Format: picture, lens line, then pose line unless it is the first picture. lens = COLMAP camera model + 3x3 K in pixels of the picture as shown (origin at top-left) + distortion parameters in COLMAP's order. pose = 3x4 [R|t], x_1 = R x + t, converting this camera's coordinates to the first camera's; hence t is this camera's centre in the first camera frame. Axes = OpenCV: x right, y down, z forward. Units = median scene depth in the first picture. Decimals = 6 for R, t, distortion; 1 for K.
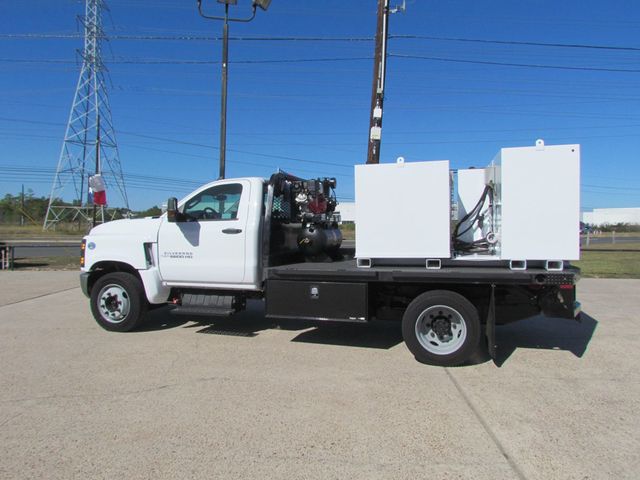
lens RADIAL K [[452.8, 0, 319.2], [0, 452.8, 238.0], [0, 0, 1]] dist [-0.027909, 0.005001]
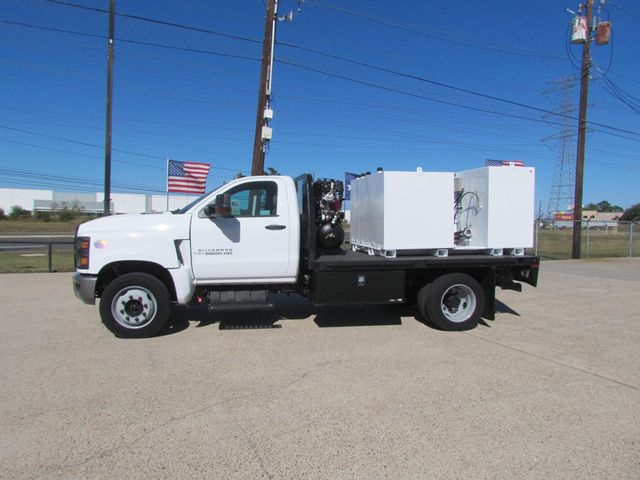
lens RADIAL K [[452.8, 0, 316.8], [0, 452.8, 235.8], [0, 0, 1]] dist [-0.027909, 0.005001]
pose [[0.885284, -0.010982, 0.464921, -0.557886], [0.006839, 0.999920, 0.010596, -0.005657], [-0.465000, -0.006201, 0.885289, 0.030720]]
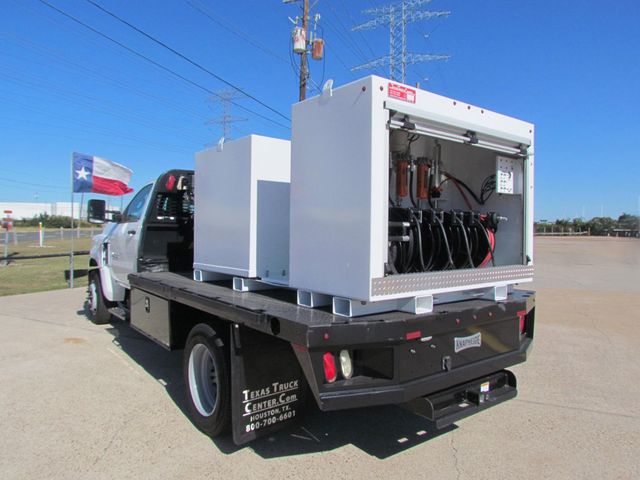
lens RADIAL K [[452.8, 0, 310.0], [0, 452.8, 231.2], [0, 0, 1]] dist [-0.027909, 0.005001]
pose [[0.356772, -0.016164, 0.934052, -0.543051], [0.019759, 0.999757, 0.009754, -0.033390], [-0.933982, 0.014976, 0.357005, 0.742541]]
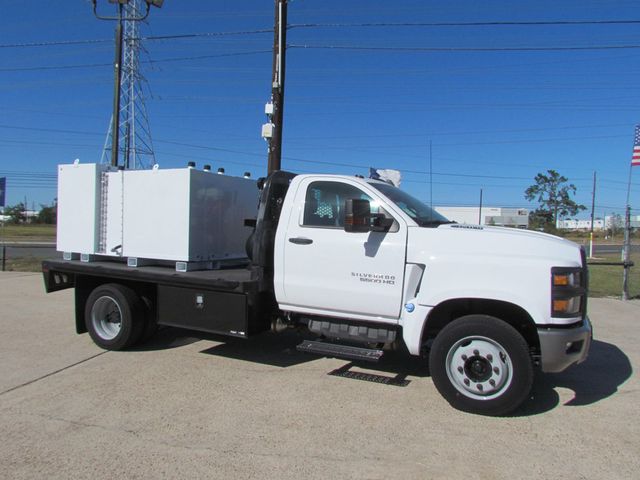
lens RADIAL K [[452.8, 0, 320.8], [0, 452.8, 240.3], [0, 0, 1]] dist [-0.027909, 0.005001]
pose [[0.988561, 0.010976, -0.150421, 0.797003], [-0.011867, 0.999917, -0.005029, -0.005929], [0.150354, 0.006756, 0.988609, 0.209318]]
